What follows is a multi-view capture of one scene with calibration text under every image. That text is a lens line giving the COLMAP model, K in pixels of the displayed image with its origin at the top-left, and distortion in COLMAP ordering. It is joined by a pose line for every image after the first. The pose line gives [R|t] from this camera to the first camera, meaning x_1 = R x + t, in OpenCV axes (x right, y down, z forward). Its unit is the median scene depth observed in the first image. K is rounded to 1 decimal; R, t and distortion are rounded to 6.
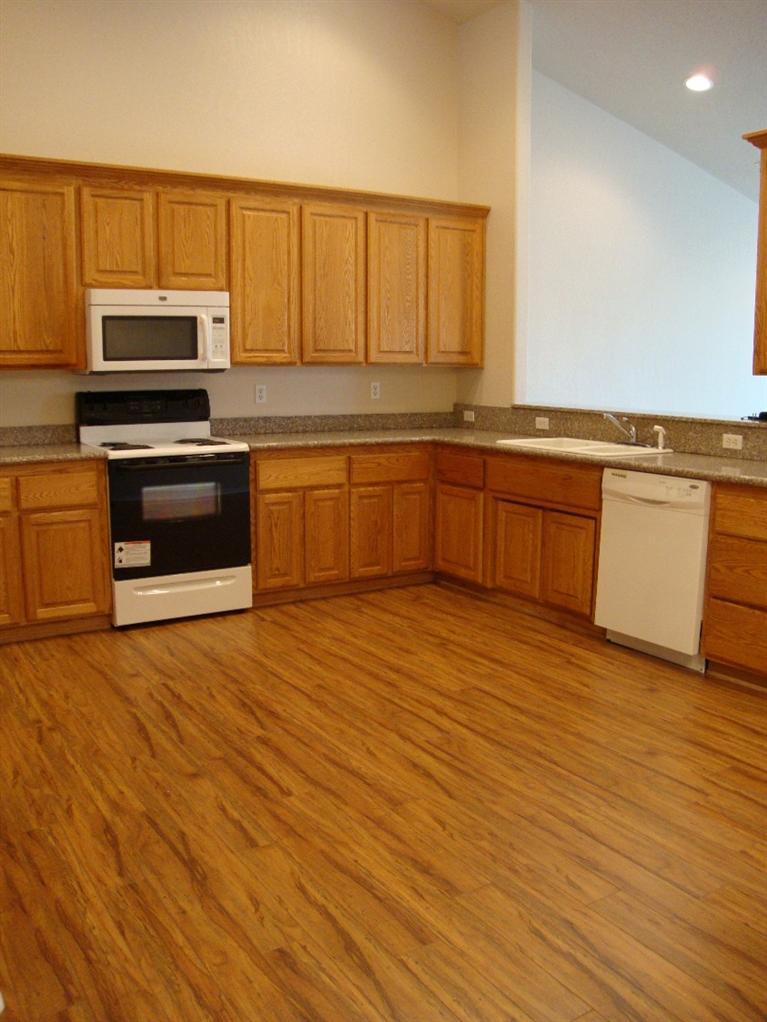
lens RADIAL K [[915.1, 0, 385.2], [0, 915.1, 510.5], [0, 0, 1]] dist [-0.169817, 0.128321]
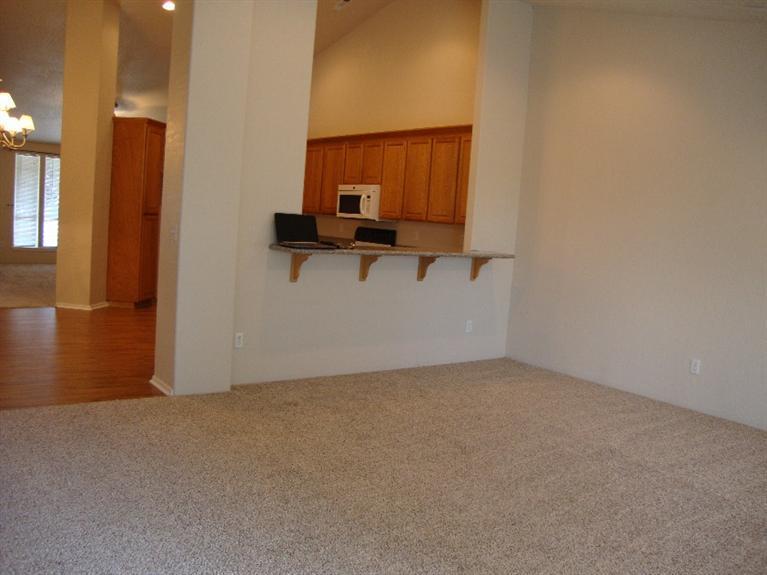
lens RADIAL K [[686.8, 0, 383.2], [0, 686.8, 287.4], [0, 0, 1]] dist [-0.169817, 0.128321]
pose [[0.083139, 0.105484, -0.990939, 1.577148], [-0.228362, 0.969938, 0.084089, -0.150522], [0.970020, 0.219301, 0.104728, 0.943080]]
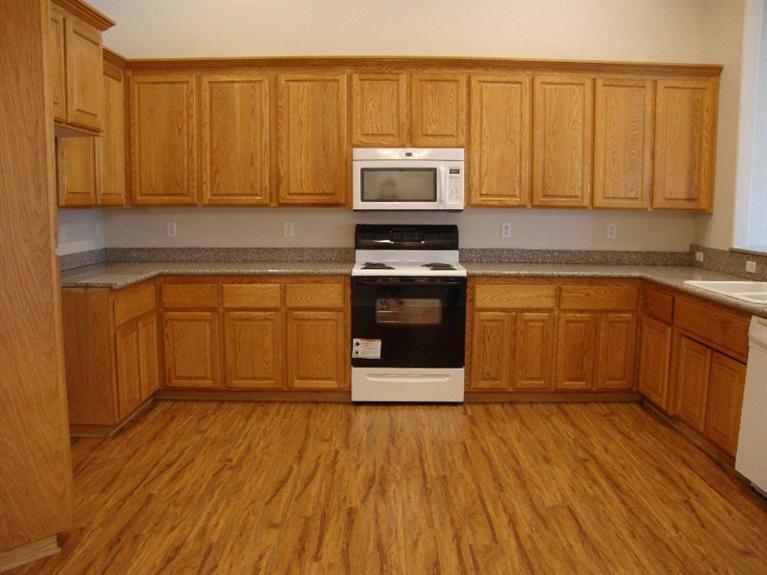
lens RADIAL K [[686.8, 0, 379.3], [0, 686.8, 287.2], [0, 0, 1]] dist [-0.169817, 0.128321]
pose [[0.847610, 0.068965, -0.526119, 0.248676], [-0.088809, 0.995970, -0.012523, -0.029121], [0.523135, 0.057339, 0.850319, 0.149929]]
